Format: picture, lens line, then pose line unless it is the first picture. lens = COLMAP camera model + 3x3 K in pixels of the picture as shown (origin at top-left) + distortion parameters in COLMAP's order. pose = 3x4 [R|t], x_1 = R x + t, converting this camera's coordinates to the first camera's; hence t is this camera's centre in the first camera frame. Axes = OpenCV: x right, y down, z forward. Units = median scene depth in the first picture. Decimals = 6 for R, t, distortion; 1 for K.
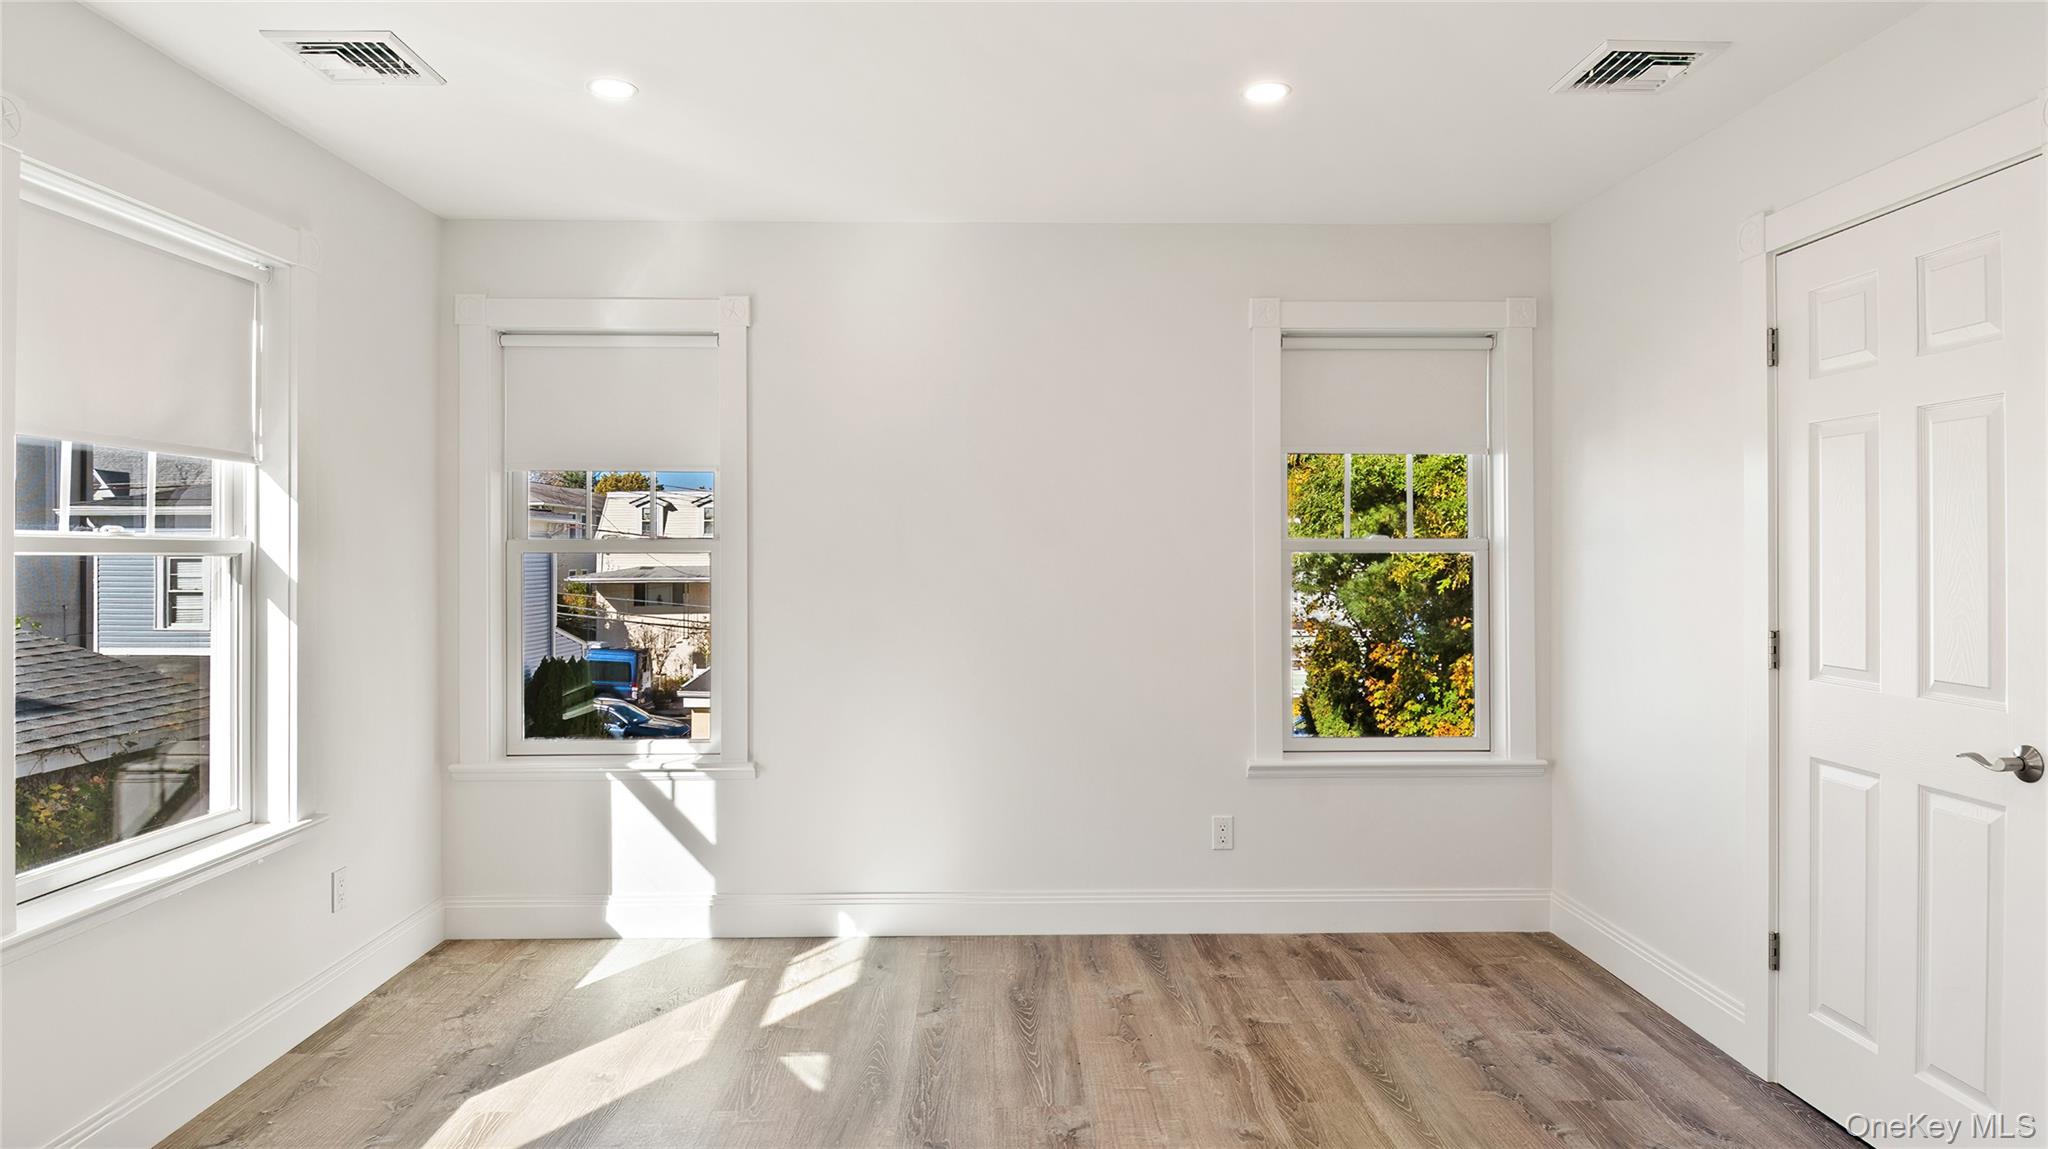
lens RADIAL K [[1095.7, 0, 1014.7], [0, 1095.7, 544.2], [0, 0, 1]] dist [0.022360, -0.035281]
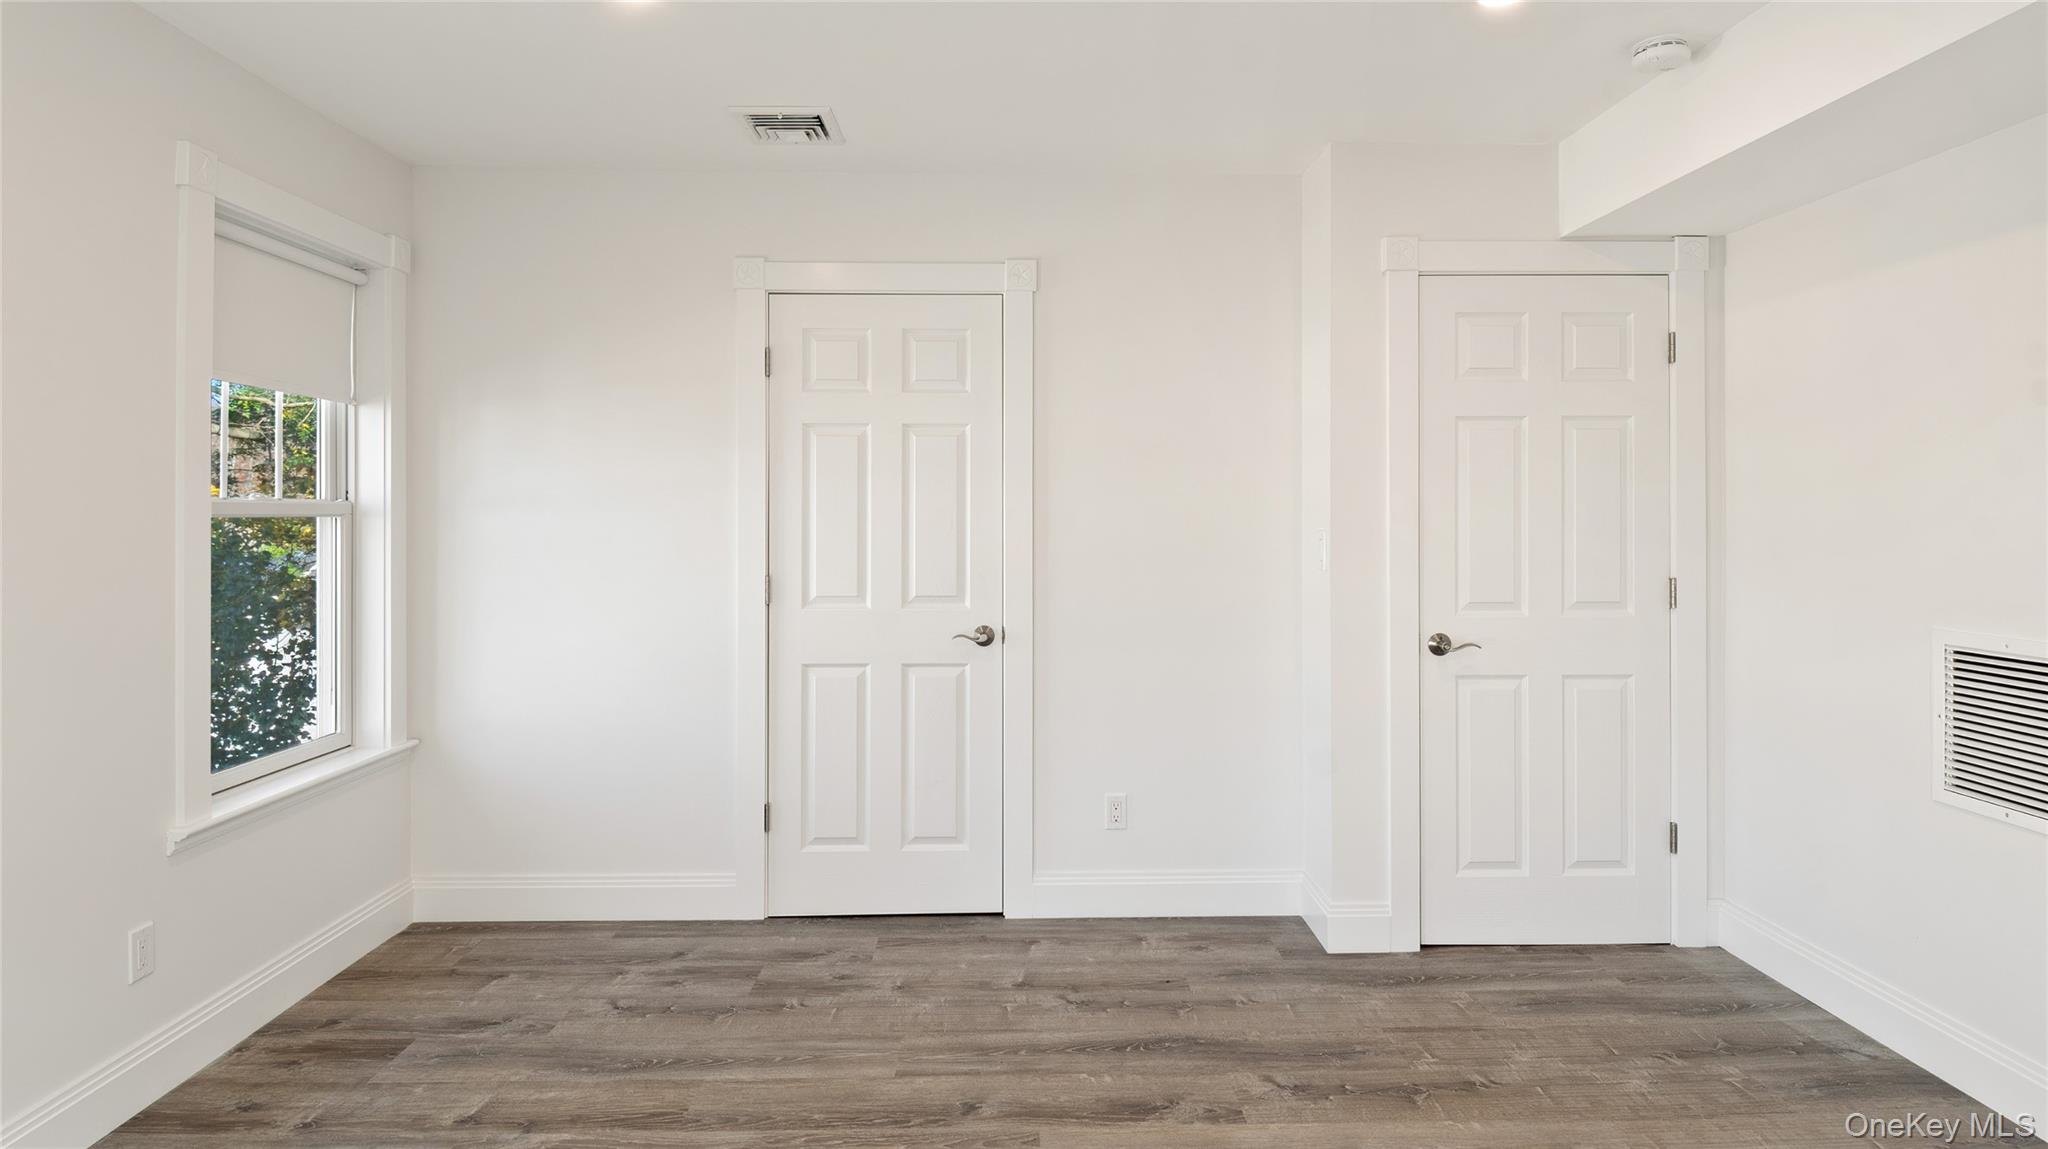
lens RADIAL K [[1092.8, 0, 996.4], [0, 1092.8, 508.6], [0, 0, 1]] dist [-0.007459, -0.016417]
pose [[0.029706, 0.004818, 0.999547, -0.542077], [-0.000989, 0.999988, -0.004791, 0.003131], [-0.999558, -0.000847, 0.029710, 0.599777]]
